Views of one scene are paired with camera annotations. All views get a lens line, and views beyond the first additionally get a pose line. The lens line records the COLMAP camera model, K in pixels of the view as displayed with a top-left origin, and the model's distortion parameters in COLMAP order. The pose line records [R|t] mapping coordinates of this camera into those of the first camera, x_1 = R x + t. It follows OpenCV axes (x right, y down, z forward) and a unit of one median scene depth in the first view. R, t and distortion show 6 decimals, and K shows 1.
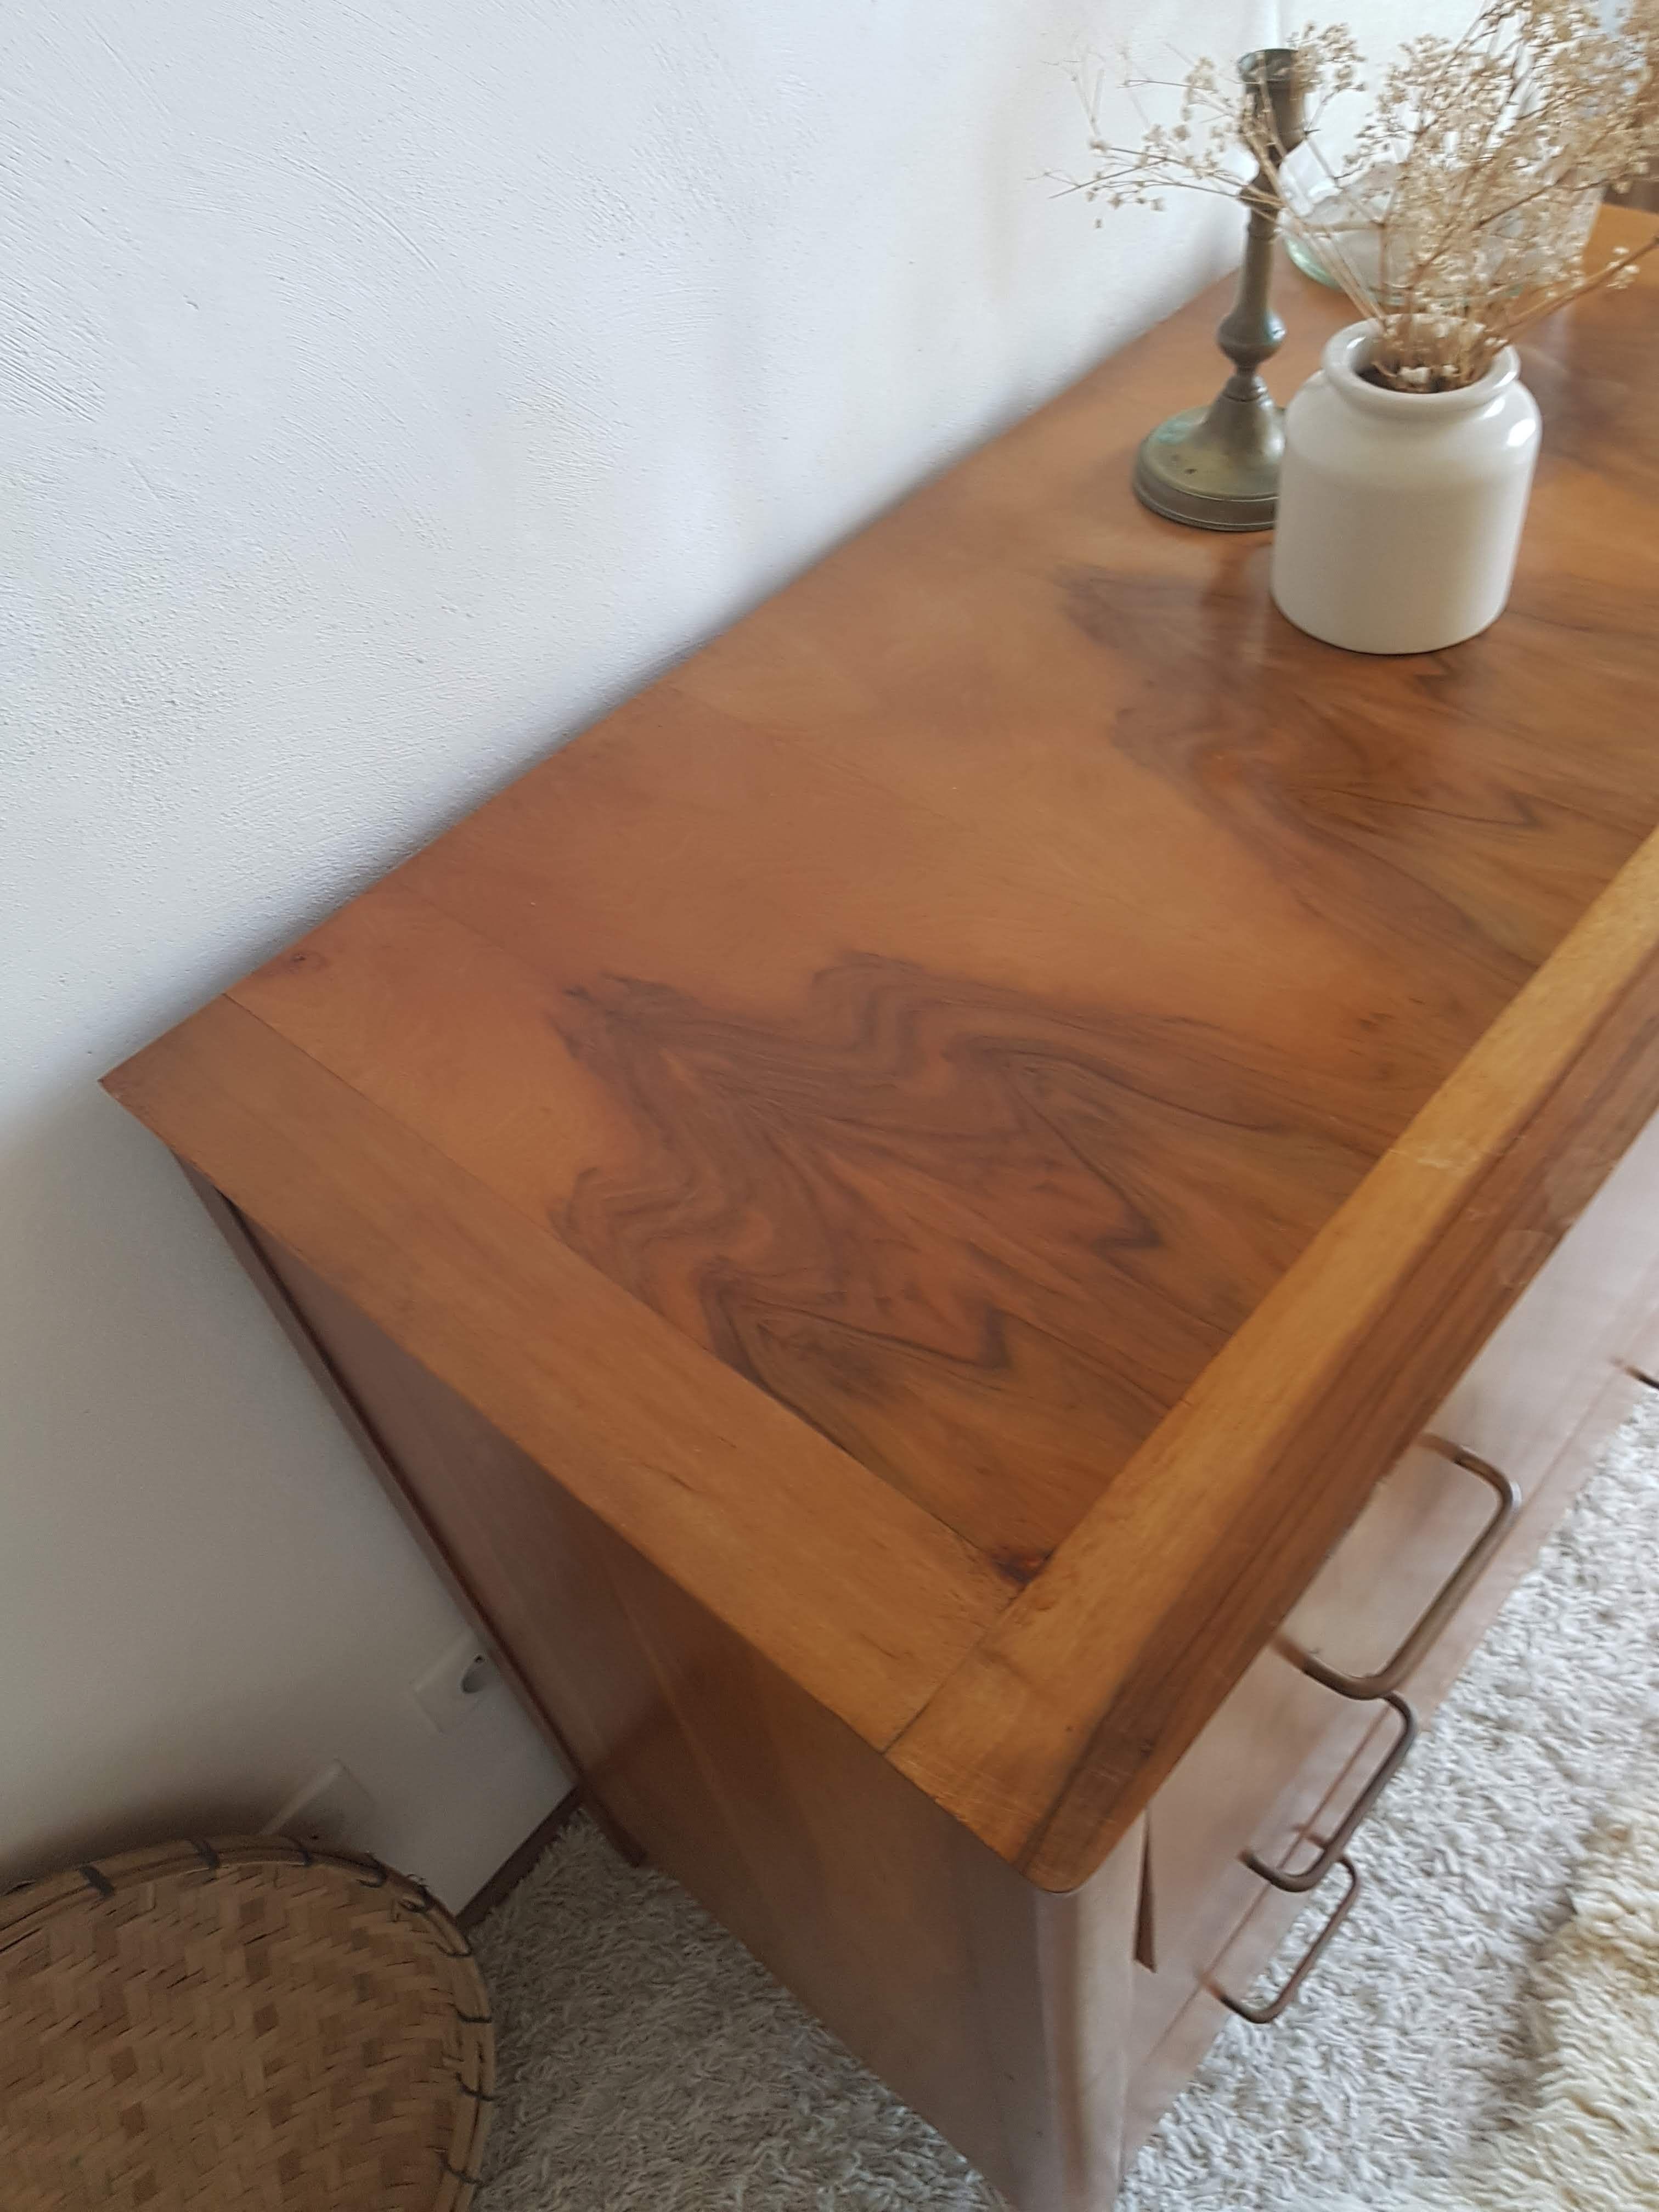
lens RADIAL K [[1759.2, 0, 870.0], [0, 1759.2, 1067.9], [0, 0, 1]] dist [-0.015605, 0.004740]
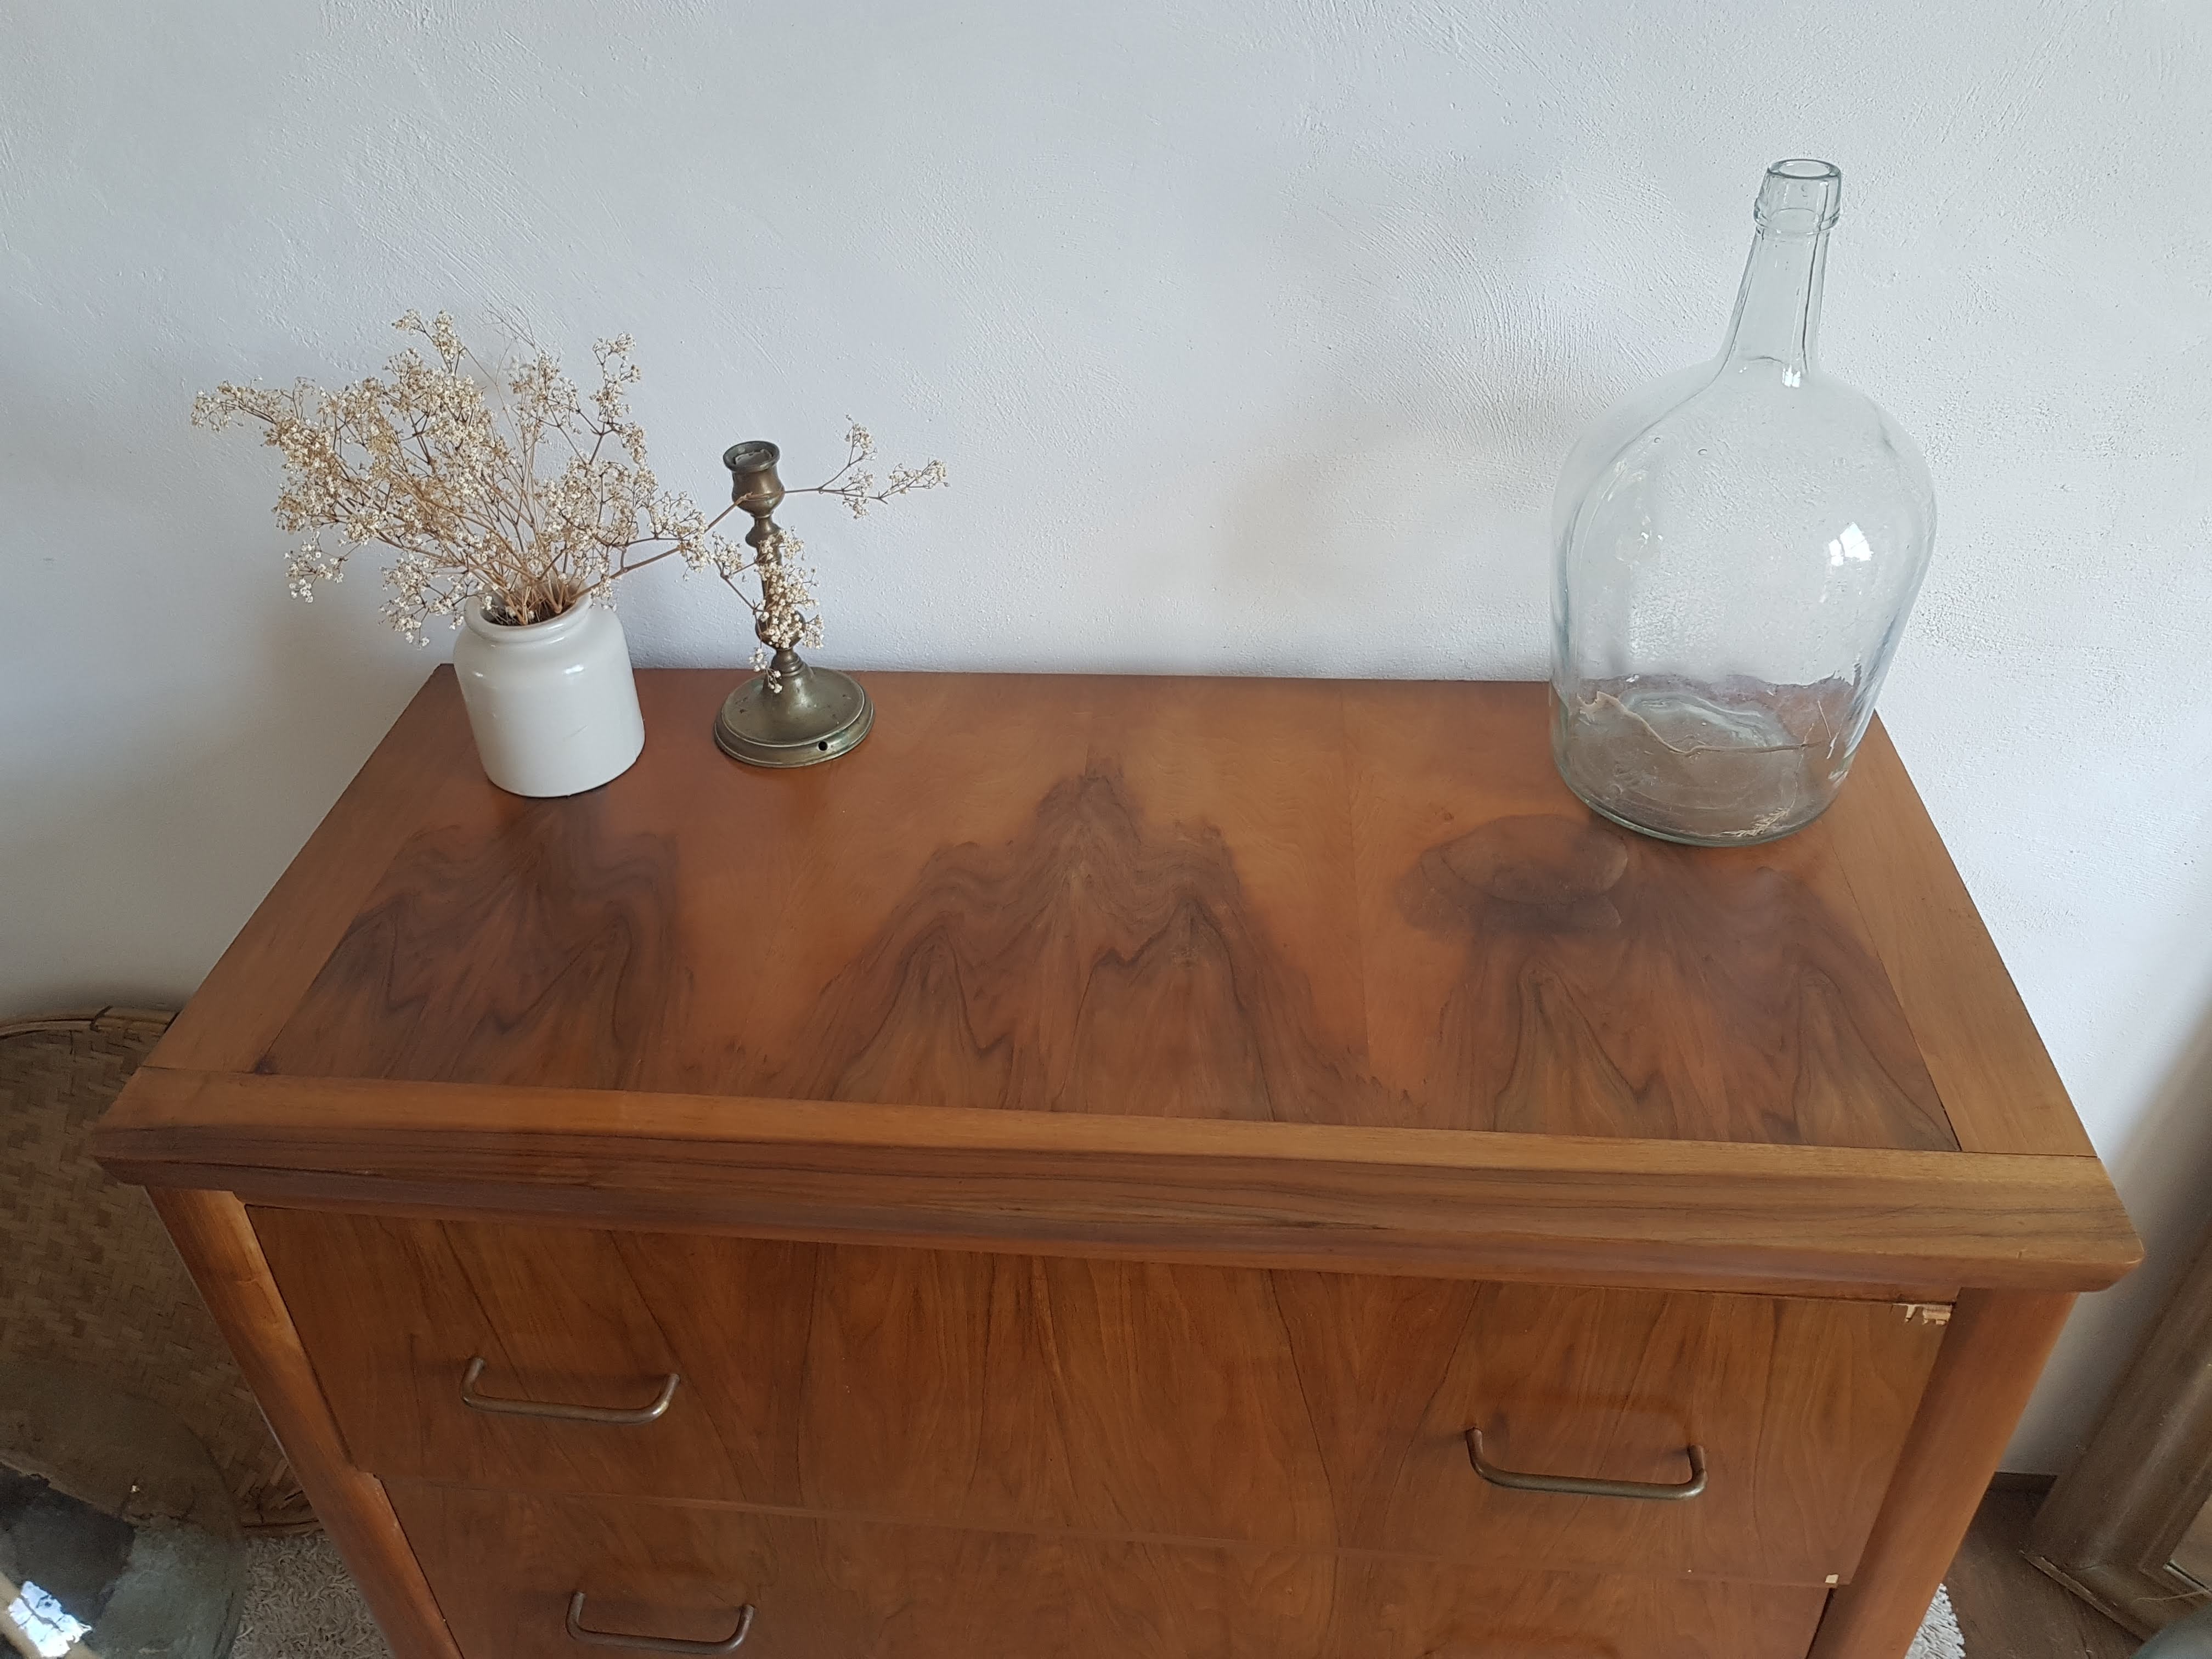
lens RADIAL K [[1759.2, 0, 1043.8], [0, 1759.2, 824.4], [0, 0, 1]] dist [-0.015605, 0.004740]
pose [[0.576447, 0.544845, -0.608977, 0.689420], [-0.618756, 0.777816, 0.110199, -0.276110], [0.533713, 0.313284, 0.785496, -0.029665]]
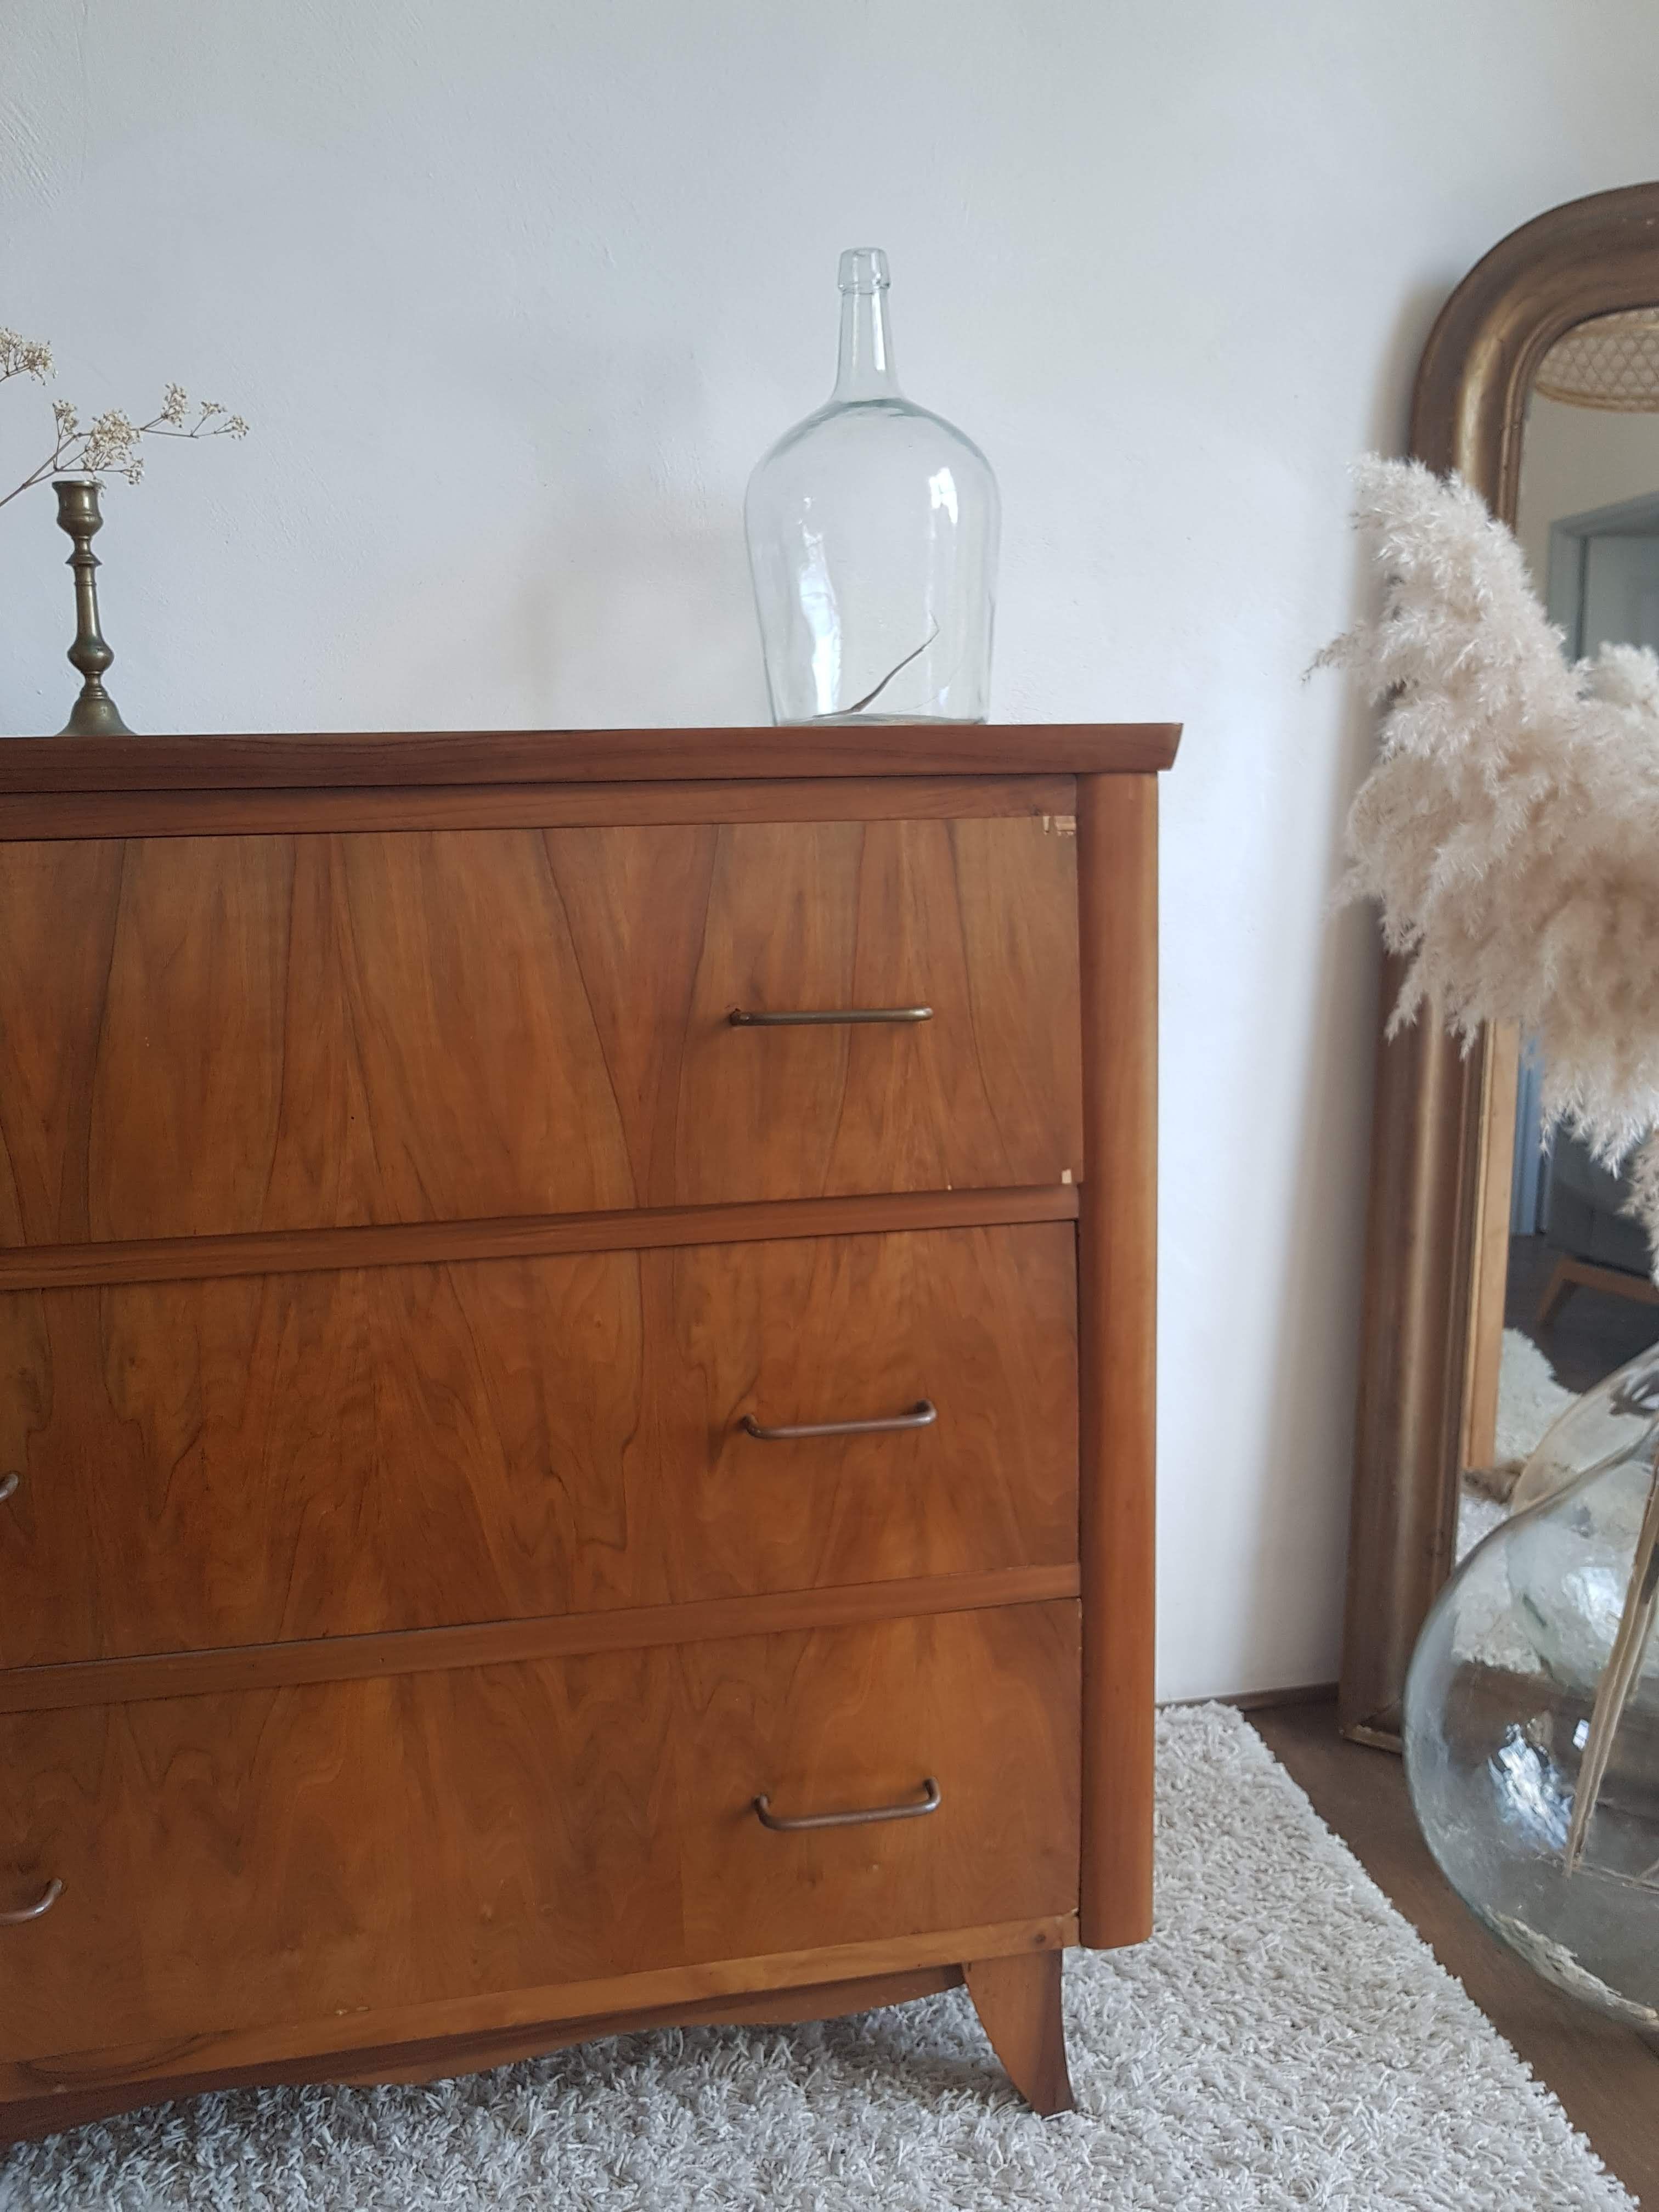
lens RADIAL K [[1759.2, 0, 837.7], [0, 1759.2, 1074.1], [0, 0, 1]] dist [-0.015605, 0.004740]
pose [[0.786052, 0.172990, -0.593462, 1.057856], [-0.498259, 0.745527, -0.442638, 0.313110], [0.365869, 0.643634, 0.672216, 0.219015]]
